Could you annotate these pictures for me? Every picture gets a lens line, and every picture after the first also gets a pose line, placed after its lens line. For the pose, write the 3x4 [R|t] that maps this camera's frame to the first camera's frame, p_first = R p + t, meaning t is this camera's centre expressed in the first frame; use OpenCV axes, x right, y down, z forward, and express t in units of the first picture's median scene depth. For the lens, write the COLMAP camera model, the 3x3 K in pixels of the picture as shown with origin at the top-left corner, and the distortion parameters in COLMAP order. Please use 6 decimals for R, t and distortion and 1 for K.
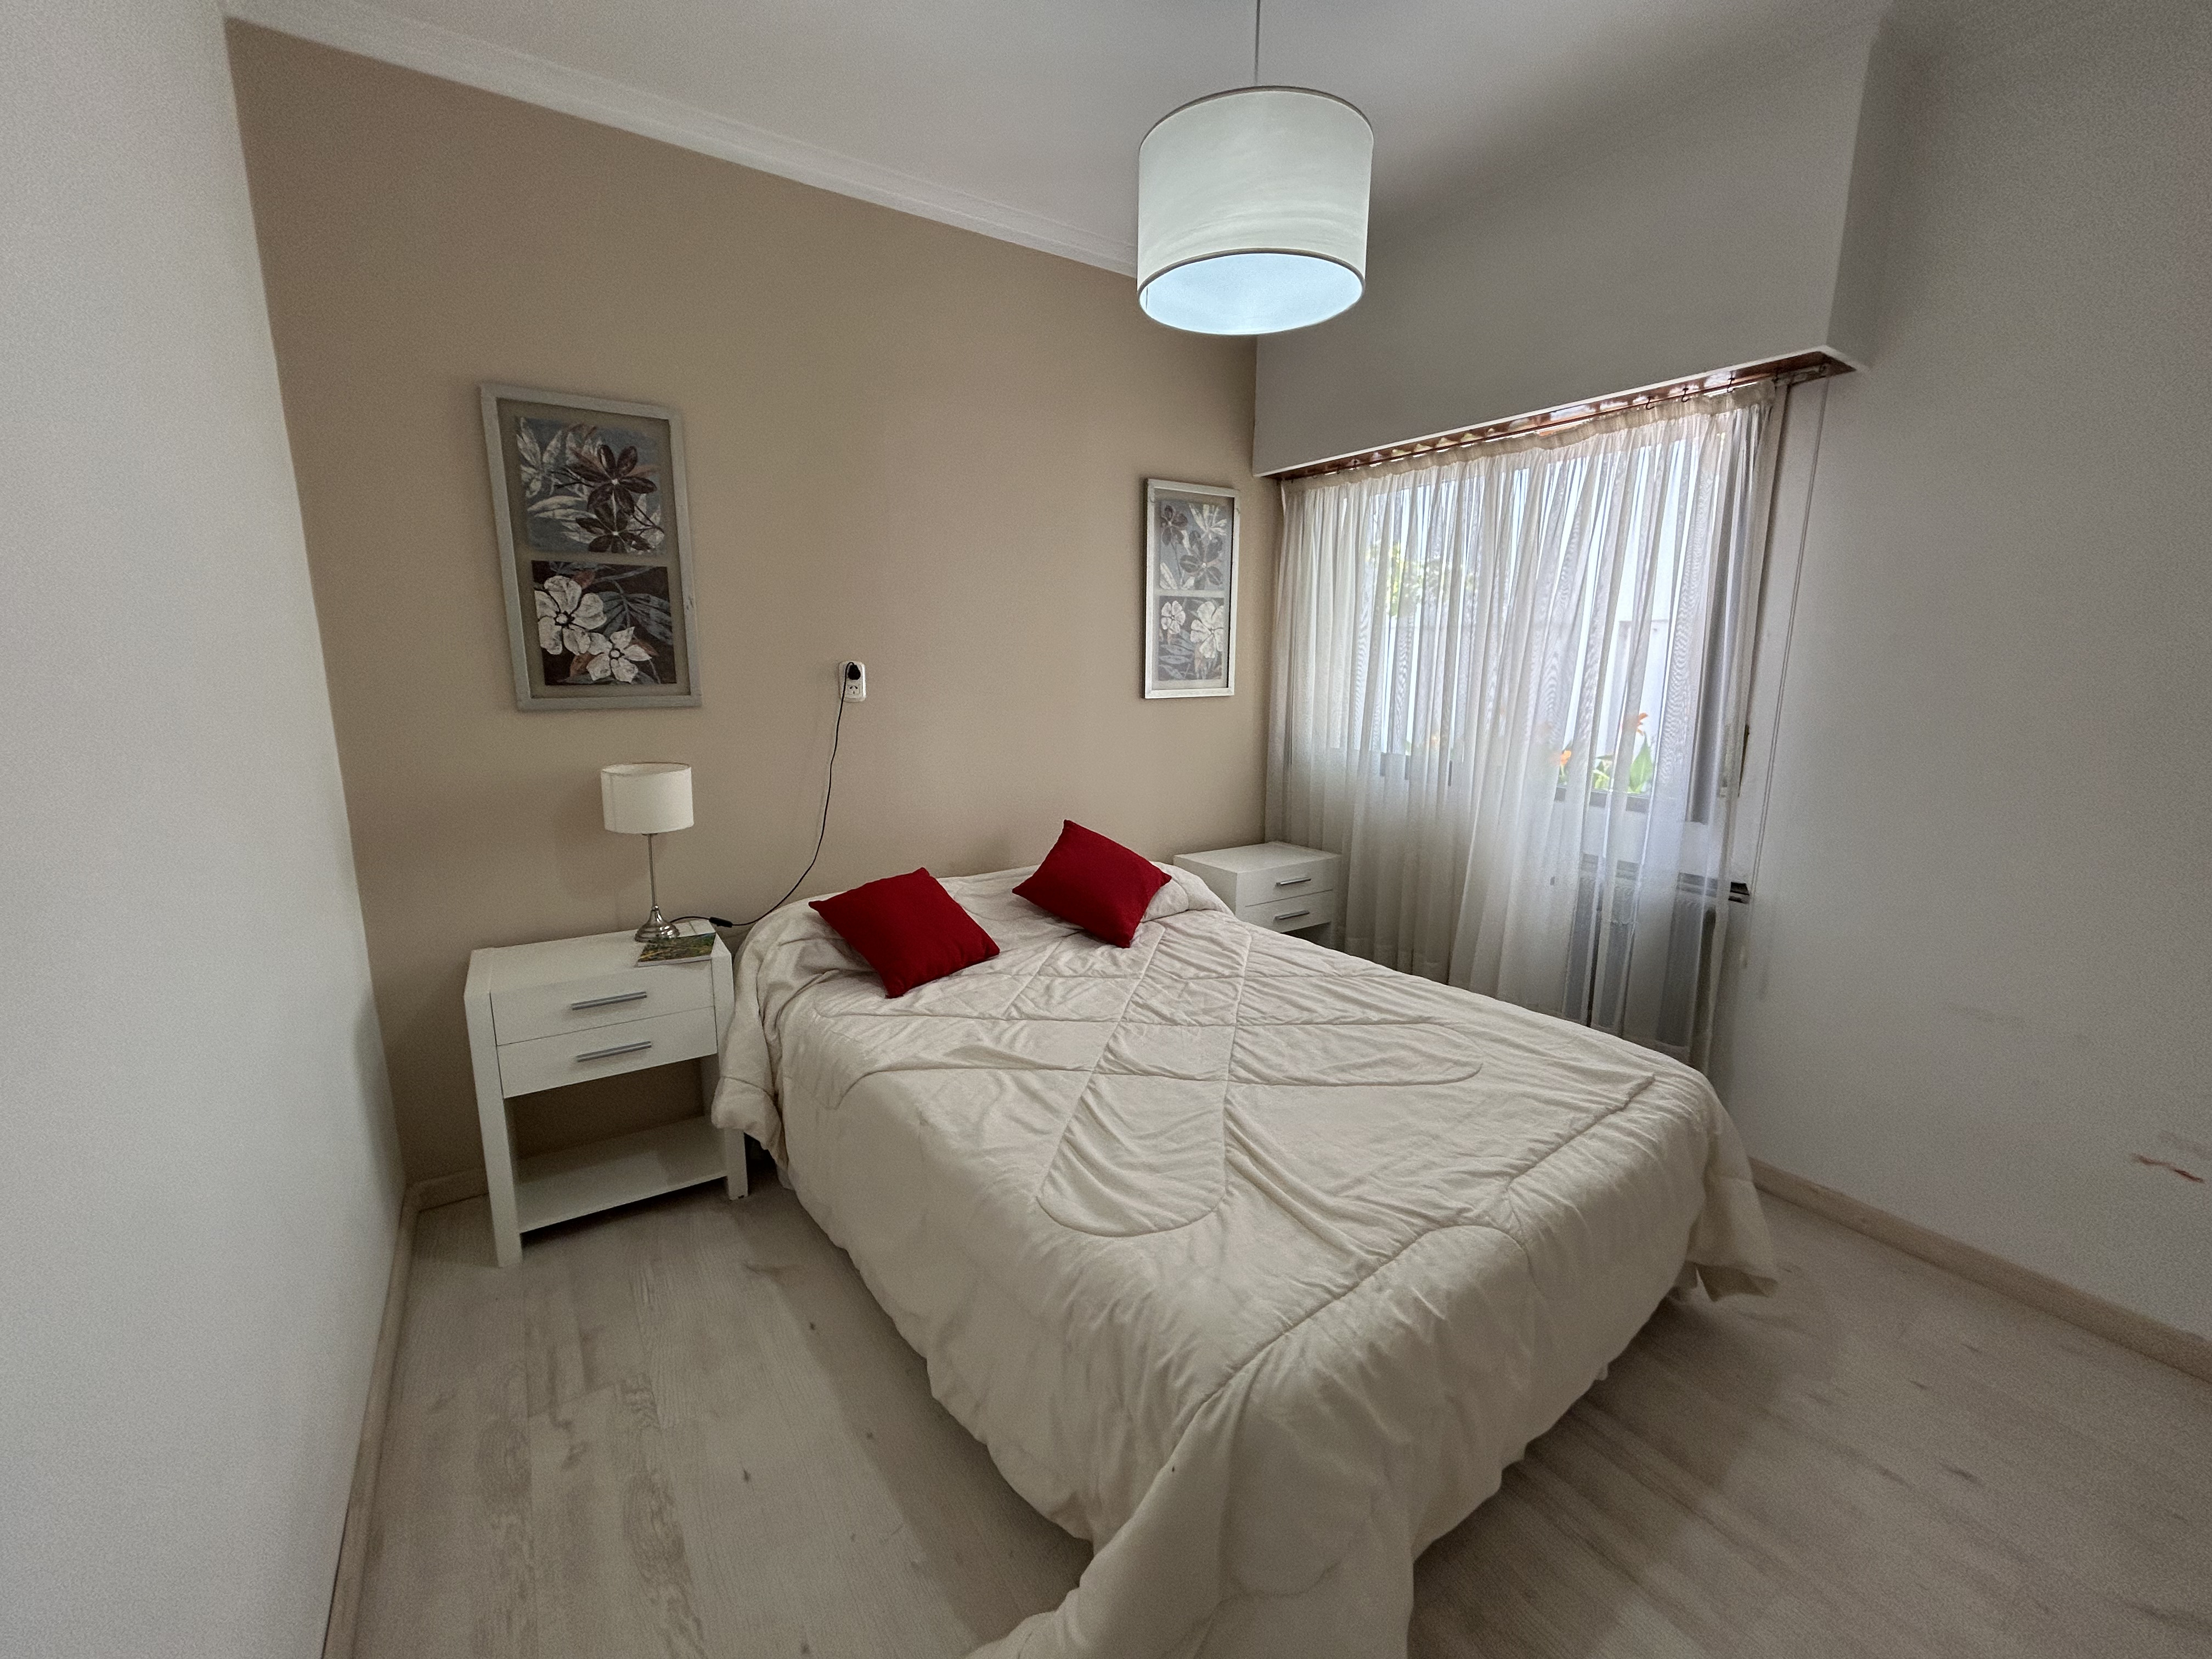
lens RADIAL K [[887.1, 0, 1099.7], [0, 887.1, 826.0], [0, 0, 1]] dist [-0.001642, -0.000020]
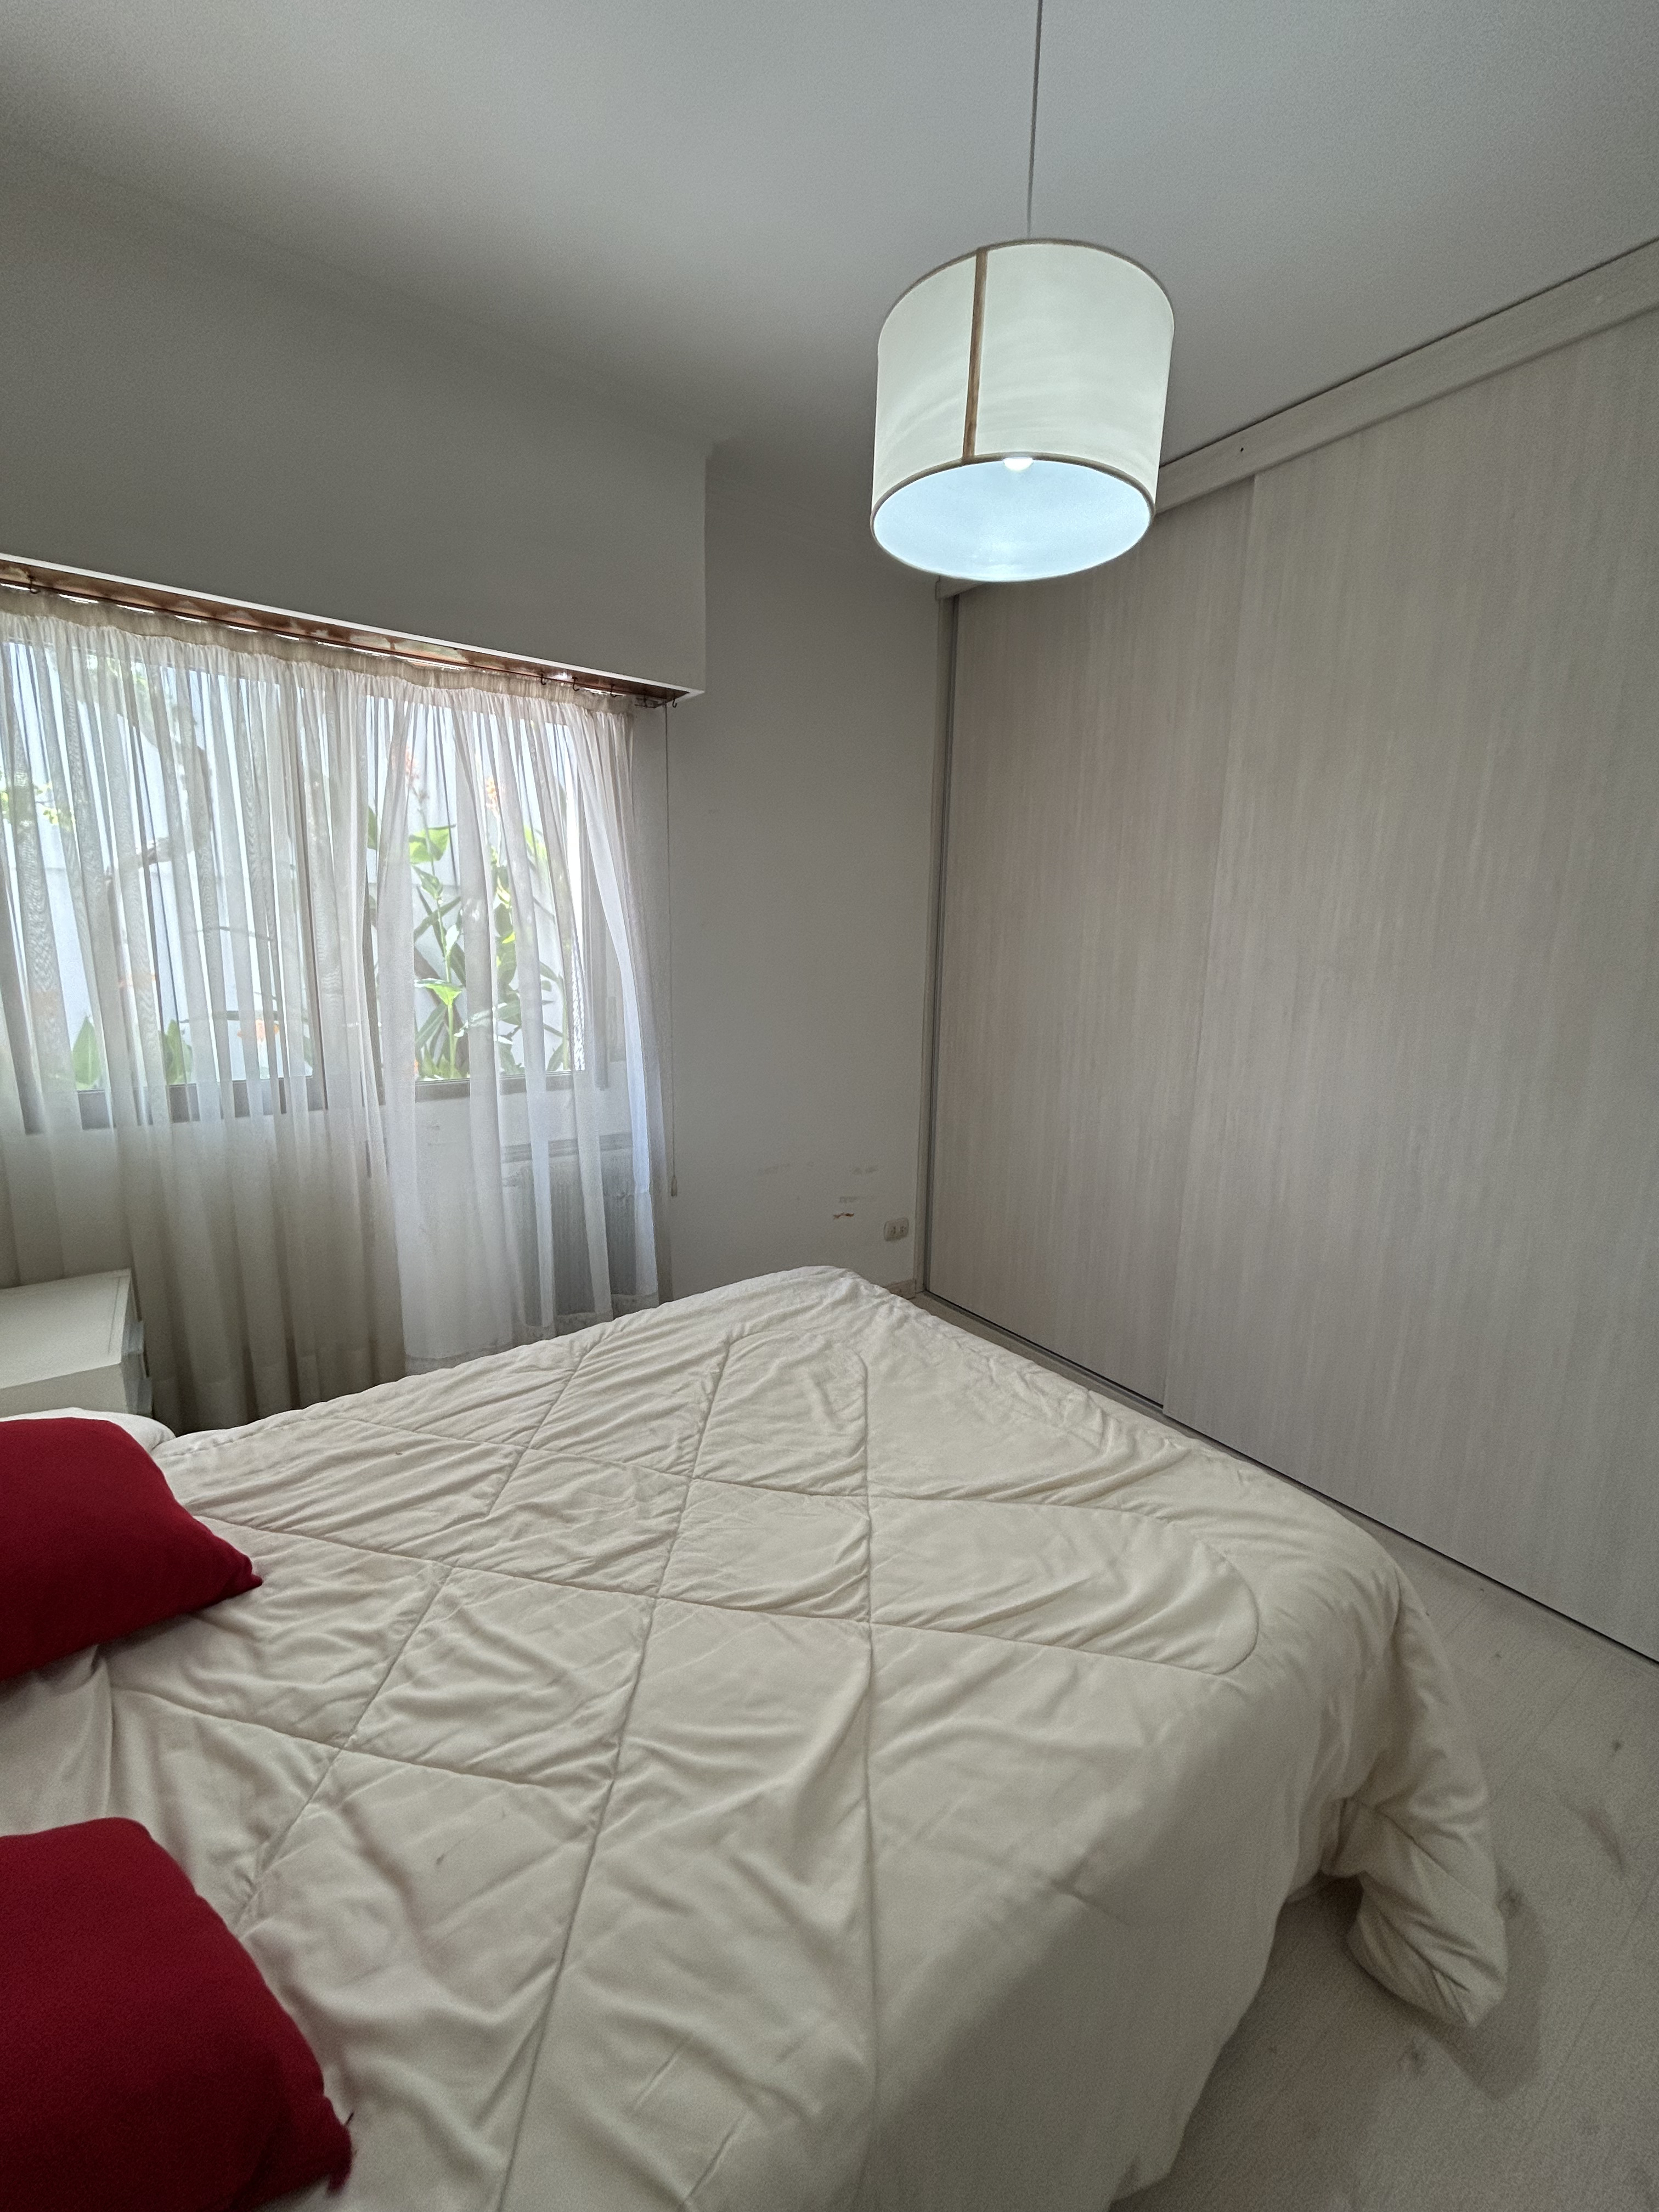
lens RADIAL K [[908.2, 0, 833.0], [0, 908.2, 1086.1], [0, 0, 1]] dist [-0.001199, 0.000014]
pose [[-0.036029, -0.178976, 0.983194, -0.476534], [0.165753, 0.969135, 0.182491, -0.177994], [-0.985509, 0.169543, -0.005251, 0.798135]]
